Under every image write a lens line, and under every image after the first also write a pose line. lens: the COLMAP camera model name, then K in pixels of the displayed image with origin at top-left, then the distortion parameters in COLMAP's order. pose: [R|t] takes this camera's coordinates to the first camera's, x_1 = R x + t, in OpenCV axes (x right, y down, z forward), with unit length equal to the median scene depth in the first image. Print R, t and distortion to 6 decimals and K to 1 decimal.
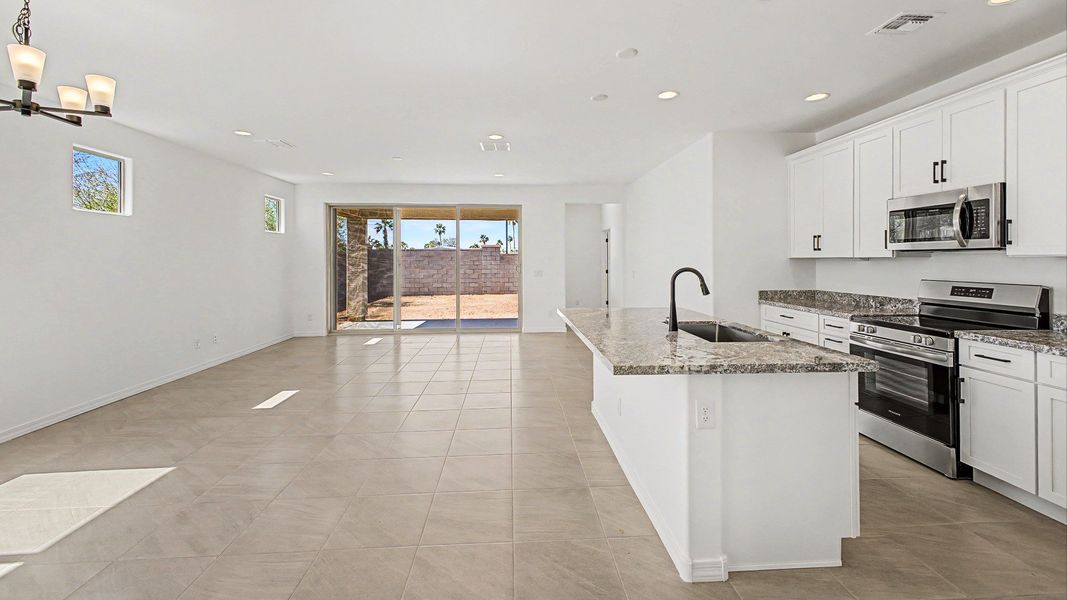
lens RADIAL K [[422.6, 0, 538.8], [0, 422.6, 260.0], [0, 0, 1]] dist [0.008641, -0.002924]
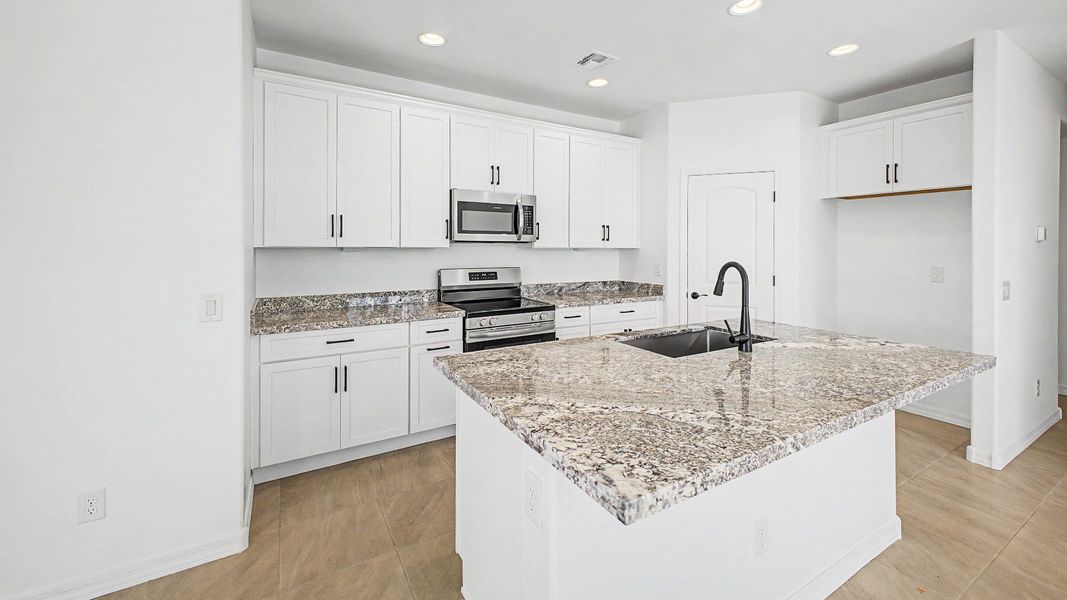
lens RADIAL K [[422.6, 0, 530.1], [0, 422.6, 250.8], [0, 0, 1]] dist [0.008641, -0.002924]
pose [[-0.440533, -0.002713, 0.897732, -0.091740], [0.000852, 0.999994, 0.003440, -0.001394], [-0.897736, 0.002280, -0.440528, 0.909504]]
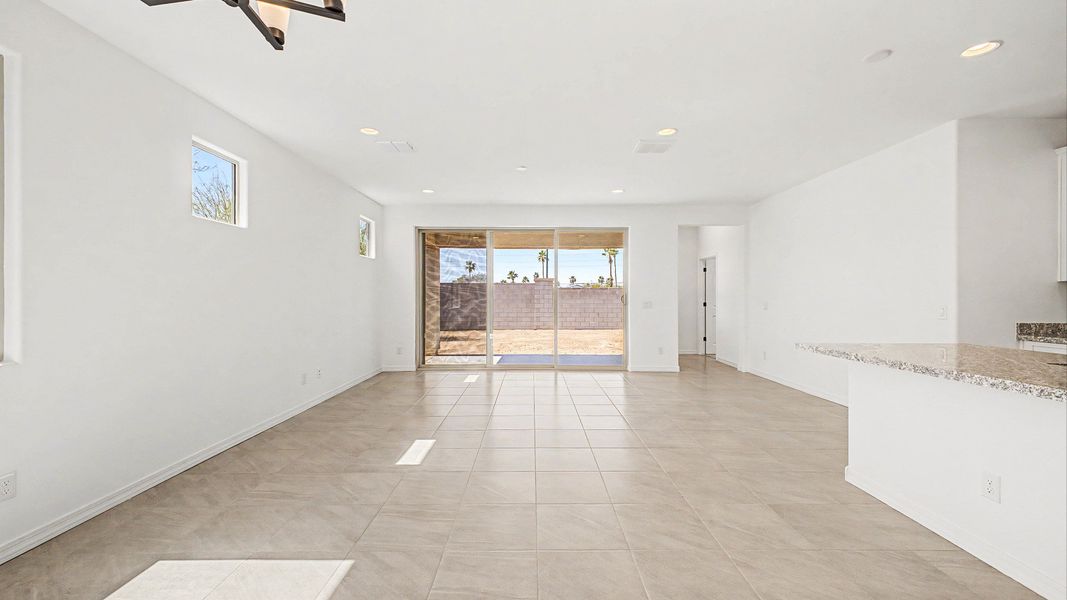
lens RADIAL K [[422.6, 0, 539.7], [0, 422.6, 294.5], [0, 0, 1]] dist [0.008641, -0.002924]
pose [[0.998189, 0.004997, -0.059941, -0.299896], [-0.005337, 0.999971, -0.005513, 0.028567], [0.059912, 0.005823, 0.998187, 0.172476]]
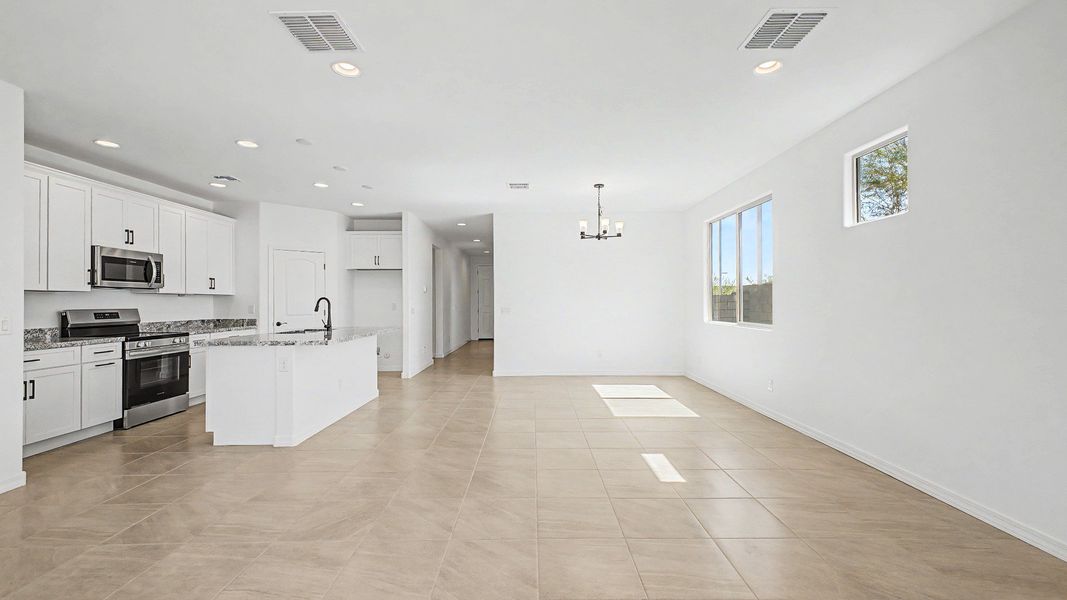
lens RADIAL K [[422.6, 0, 533.6], [0, 422.6, 297.7], [0, 0, 1]] dist [0.008641, -0.002924]
pose [[-0.997640, 0.011867, 0.067633, -0.392304], [0.011352, 0.999904, -0.008002, 0.026122], [-0.067722, -0.007215, -0.997678, 1.549924]]
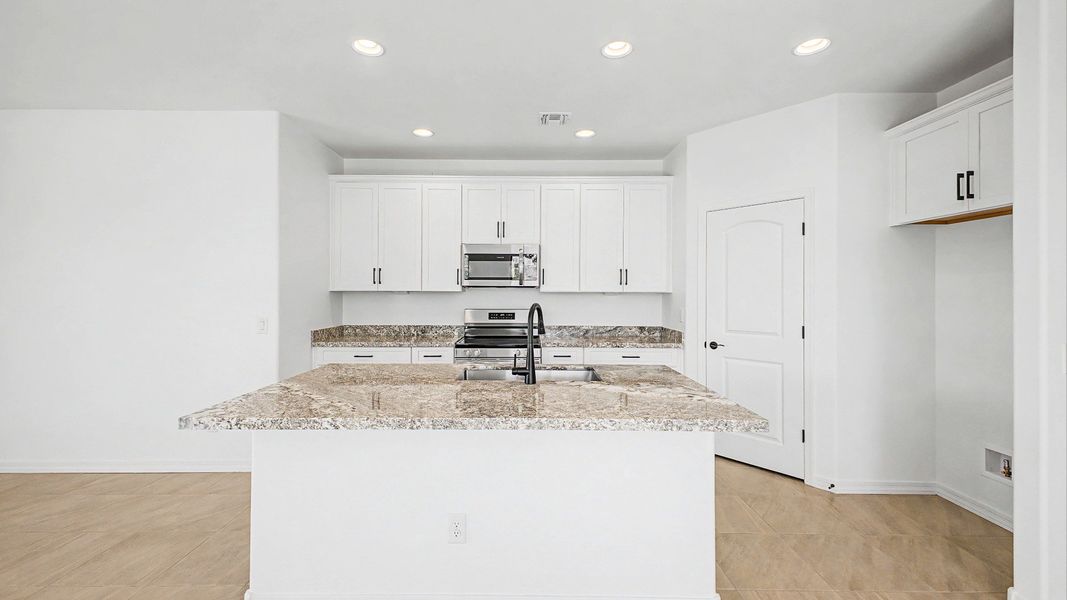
lens RADIAL K [[422.6, 0, 518.5], [0, 422.6, 294.2], [0, 0, 1]] dist [0.008641, -0.002924]
pose [[0.077562, 0.001684, 0.996986, -0.258337], [-0.003215, 0.999994, -0.001439, 0.001957], [-0.996982, -0.003093, 0.077566, 0.534280]]
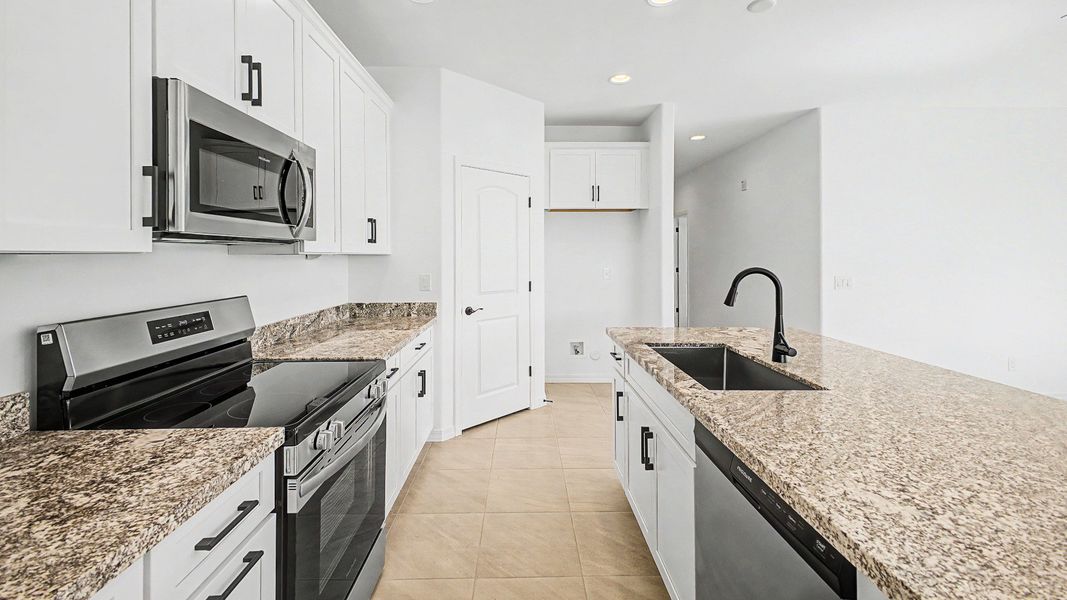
lens RADIAL K [[422.6, 0, 528.7], [0, 422.6, 252.0], [0, 0, 1]] dist [0.008641, -0.002924]
pose [[-0.998670, 0.008604, 0.050839, 0.382377], [0.008332, 0.999950, -0.005574, -0.002428], [-0.050884, -0.005143, -0.998691, 0.940448]]
